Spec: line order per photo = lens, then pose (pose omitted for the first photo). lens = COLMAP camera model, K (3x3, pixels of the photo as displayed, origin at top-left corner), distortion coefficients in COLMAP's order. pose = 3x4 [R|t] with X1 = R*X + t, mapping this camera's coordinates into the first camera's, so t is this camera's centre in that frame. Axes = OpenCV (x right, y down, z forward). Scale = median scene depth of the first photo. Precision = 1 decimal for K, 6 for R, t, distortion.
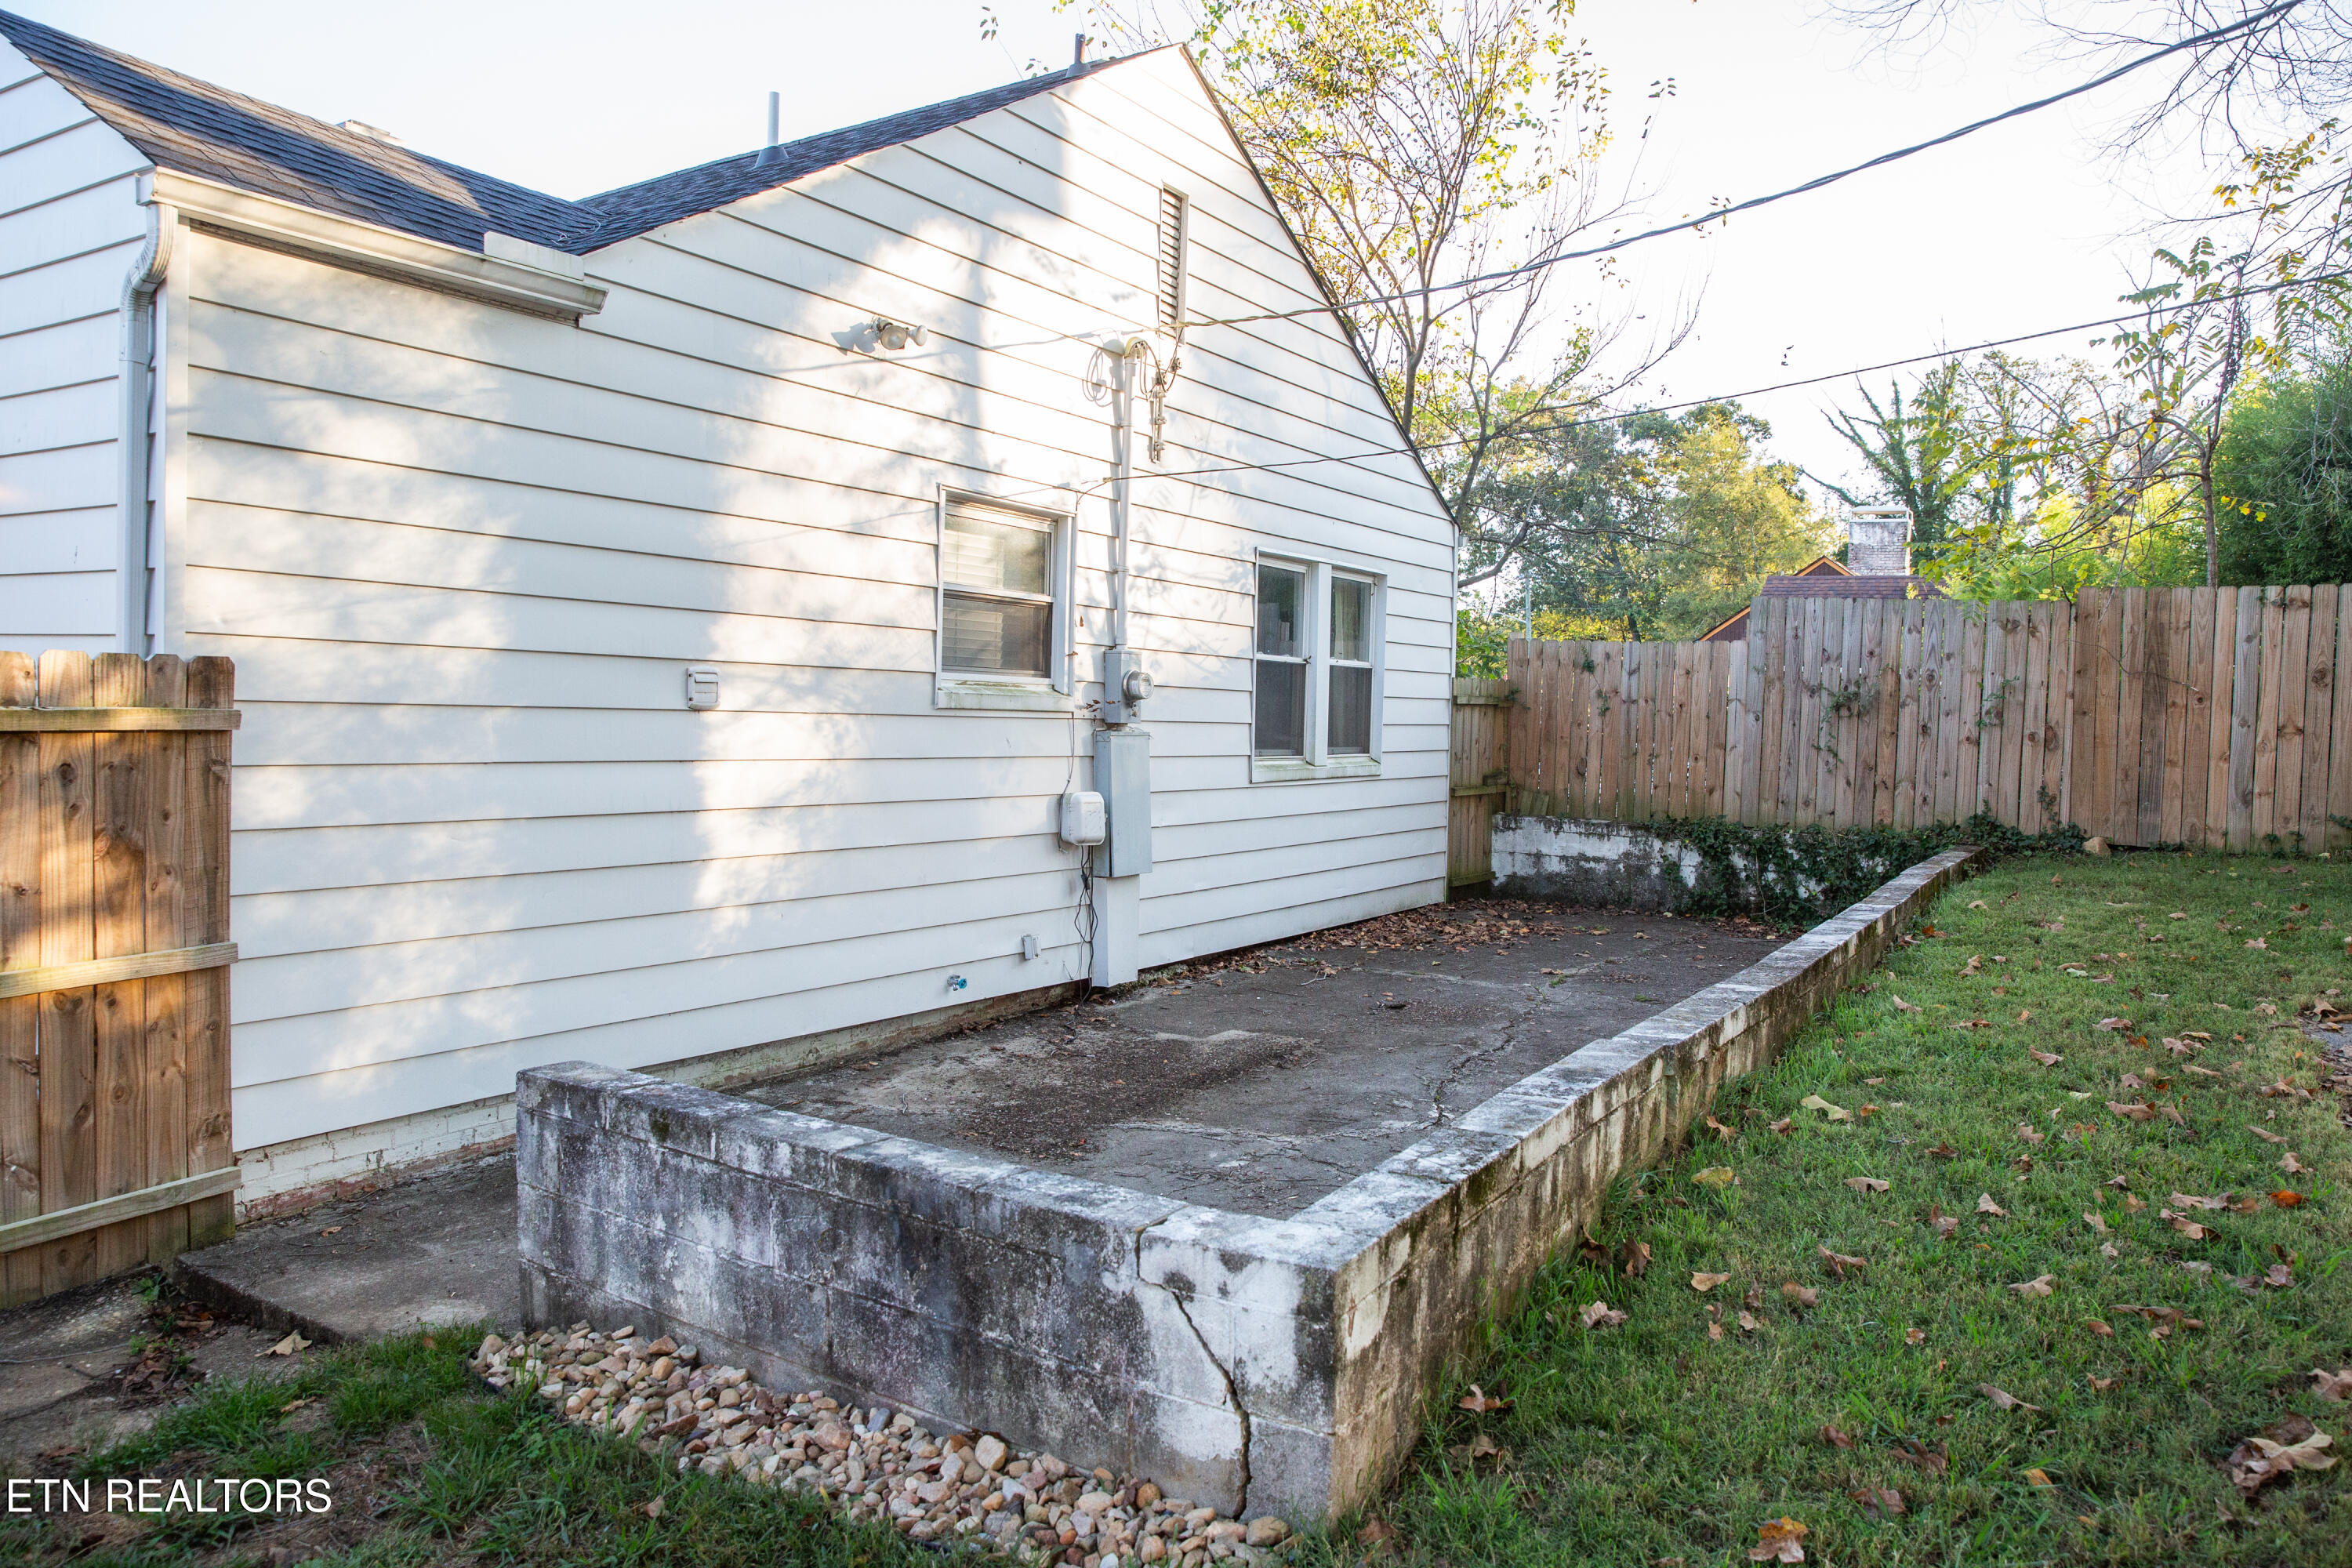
lens RADIAL K [[1609.7, 0, 1176.0], [0, 1609.7, 784.0], [0, 0, 1]] dist [-0.073921, -0.000249]
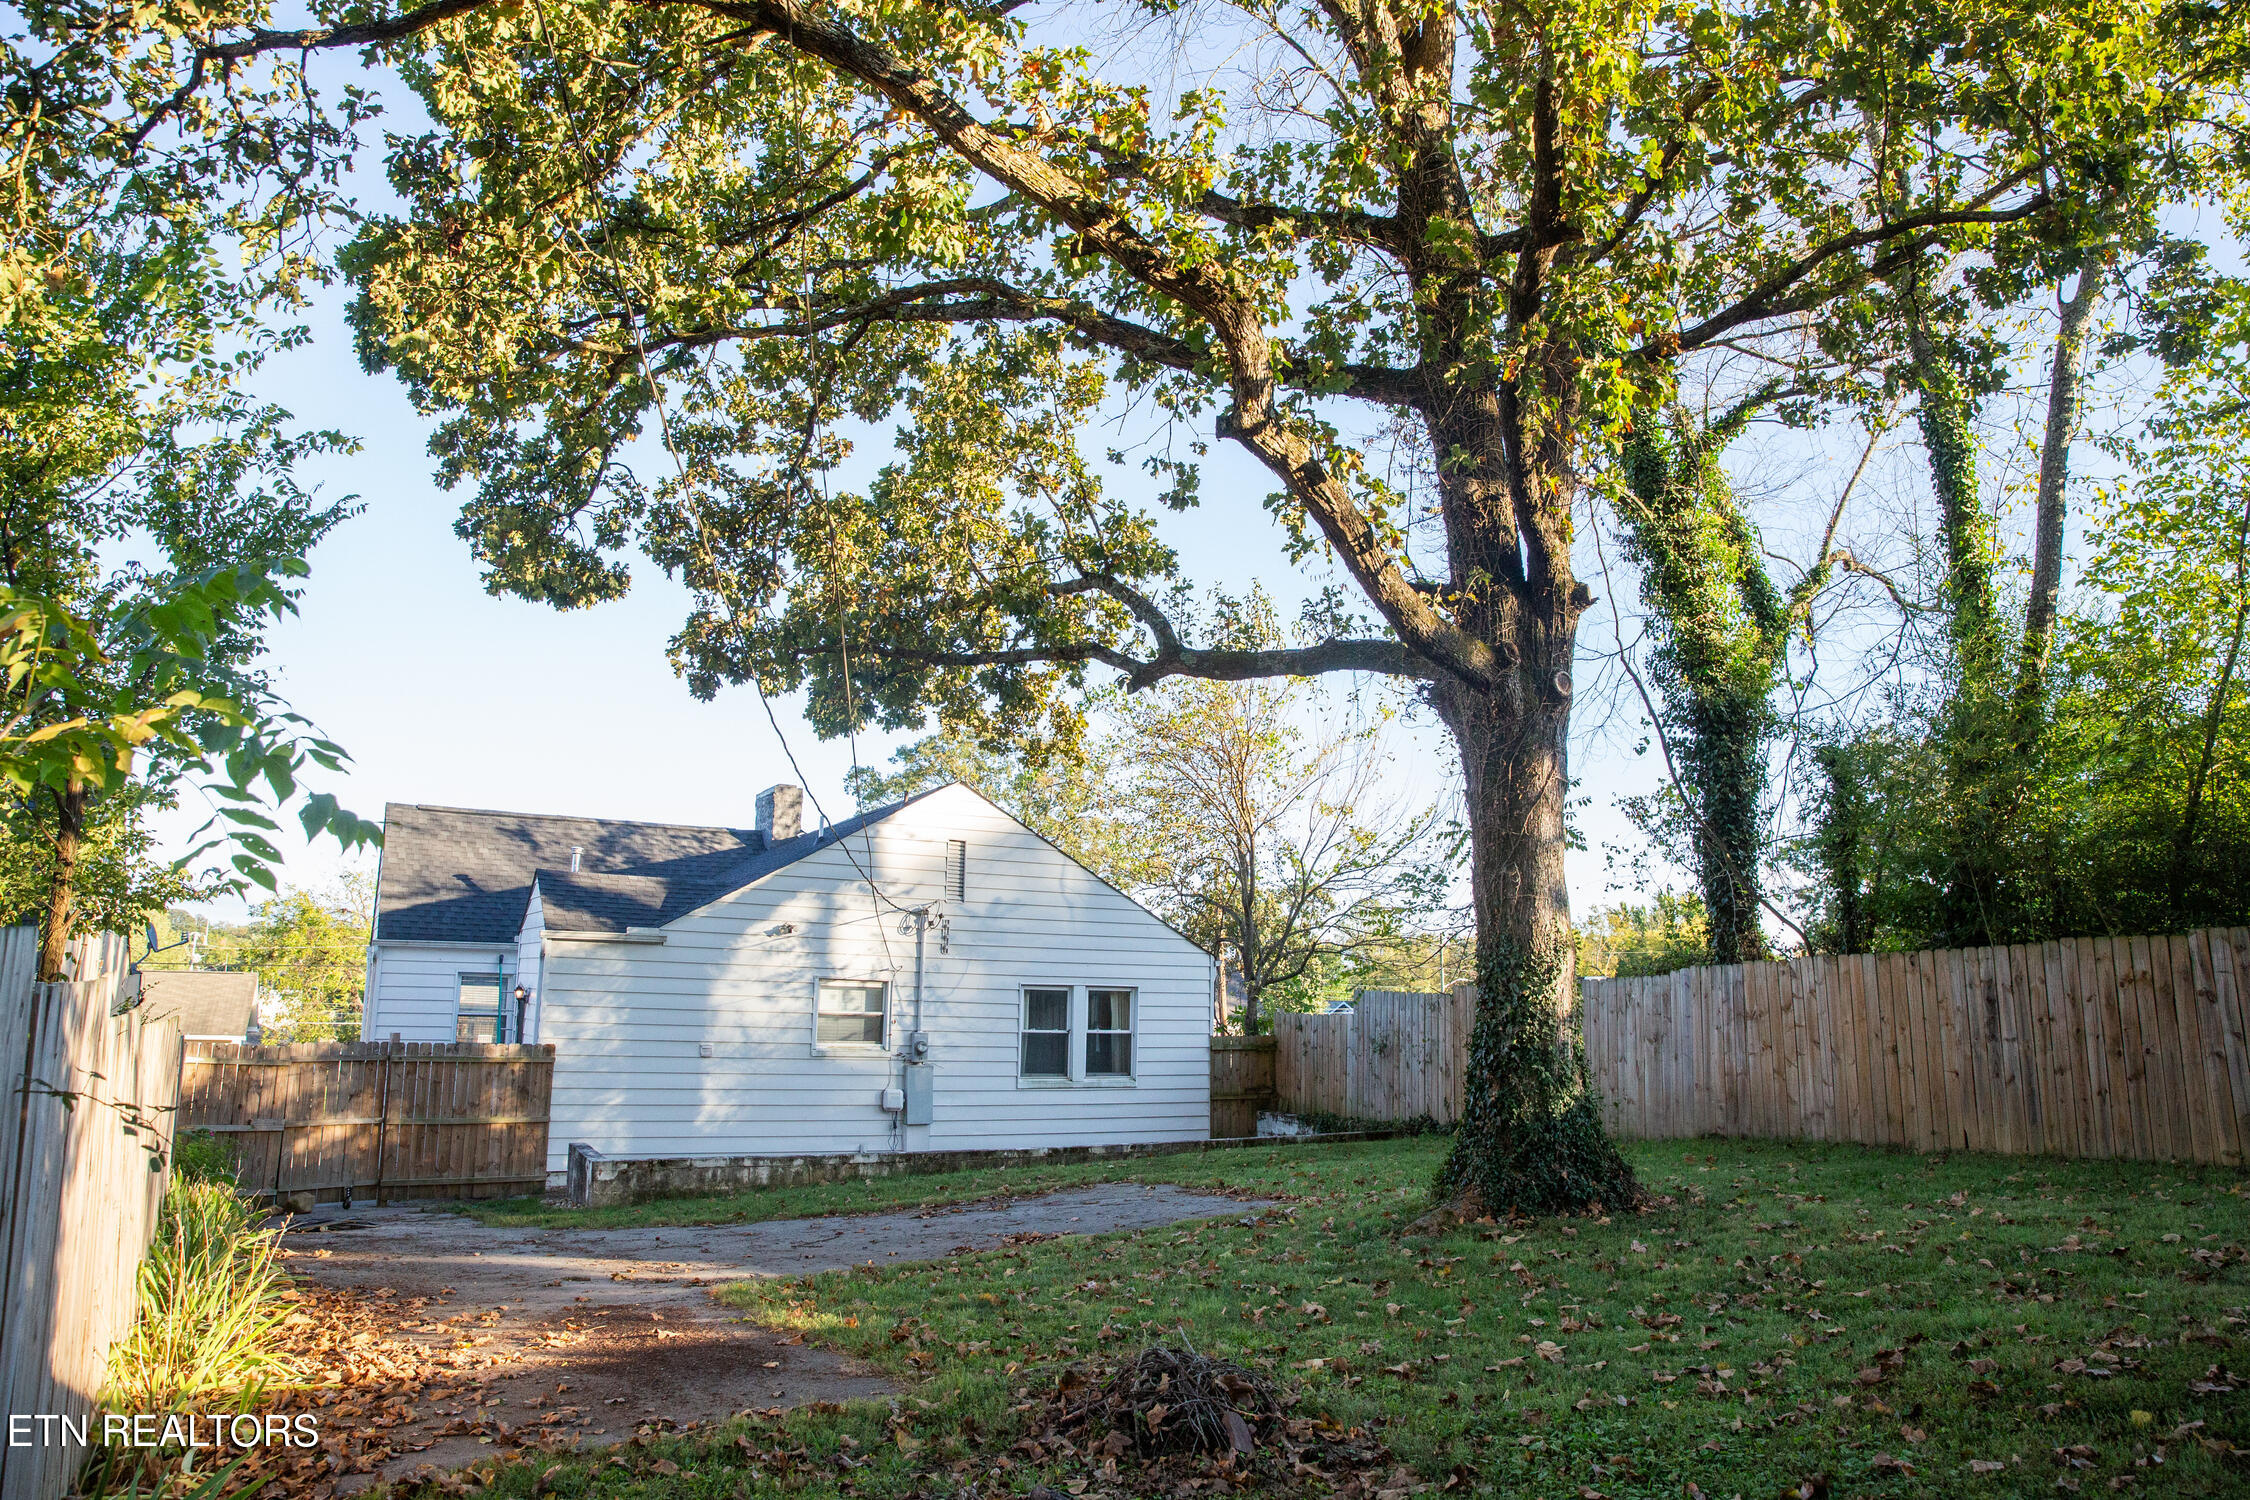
lens RADIAL K [[1539.9, 0, 1125.0], [0, 1539.9, 750.0], [0, 0, 1]] dist [-0.073921, -0.000249]
pose [[0.861151, -0.094881, -0.499416, 1.530903], [-0.019627, 0.975489, -0.219171, 0.005391], [0.507970, 0.198541, 0.838181, -0.961664]]
